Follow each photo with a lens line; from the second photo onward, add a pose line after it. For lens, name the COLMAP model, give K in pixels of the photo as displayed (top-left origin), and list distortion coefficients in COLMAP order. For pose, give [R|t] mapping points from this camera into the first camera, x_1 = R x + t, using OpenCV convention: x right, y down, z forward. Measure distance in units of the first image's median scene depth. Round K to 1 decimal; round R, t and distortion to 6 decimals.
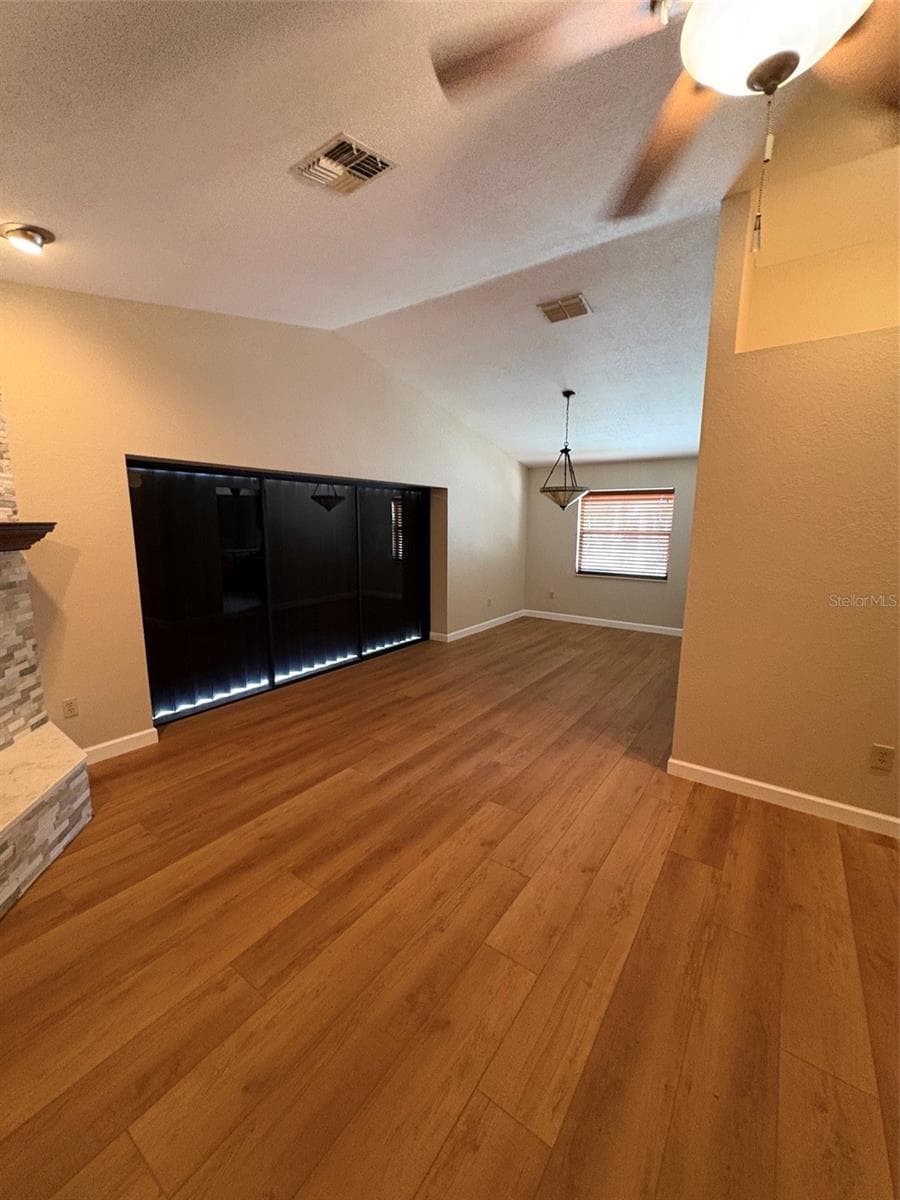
lens RADIAL K [[480.8, 0, 427.5], [0, 480.8, 596.5], [0, 0, 1]] dist [-0.003554, 0.000189]
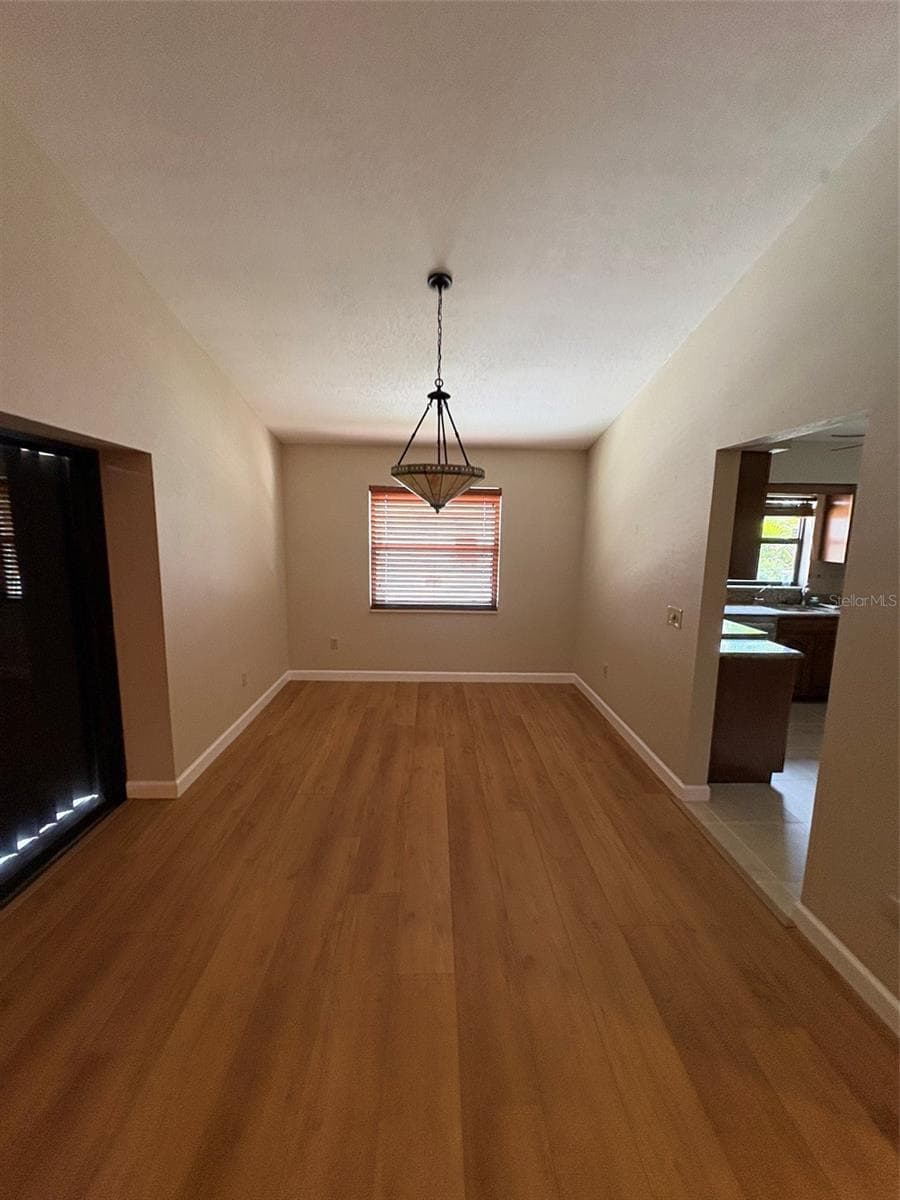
lens RADIAL K [[480.8, 0, 447.5], [0, 480.8, 595.1], [0, 0, 1]] dist [-0.003554, 0.000189]
pose [[0.772863, -0.071700, 0.630509, -0.034452], [0.079486, 0.996709, 0.015910, -0.083126], [-0.629574, 0.037820, 0.776019, 0.504305]]
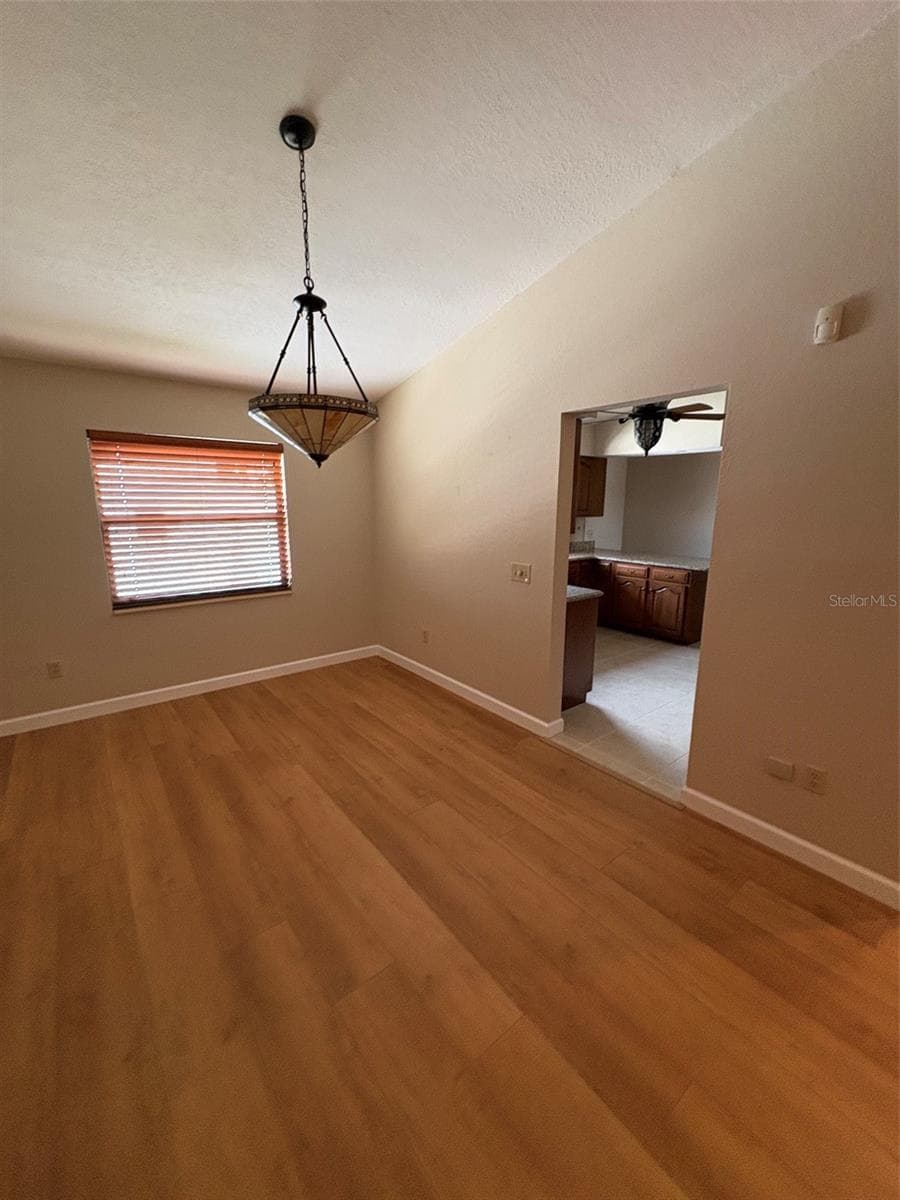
lens RADIAL K [[480.8, 0, 445.0], [0, 480.8, 598.1], [0, 0, 1]] dist [-0.003554, 0.000189]
pose [[0.242984, -0.191908, 0.950858, -0.067688], [0.148693, 0.976019, 0.158989, -0.103282], [-0.958566, 0.102754, 0.265692, 0.685664]]
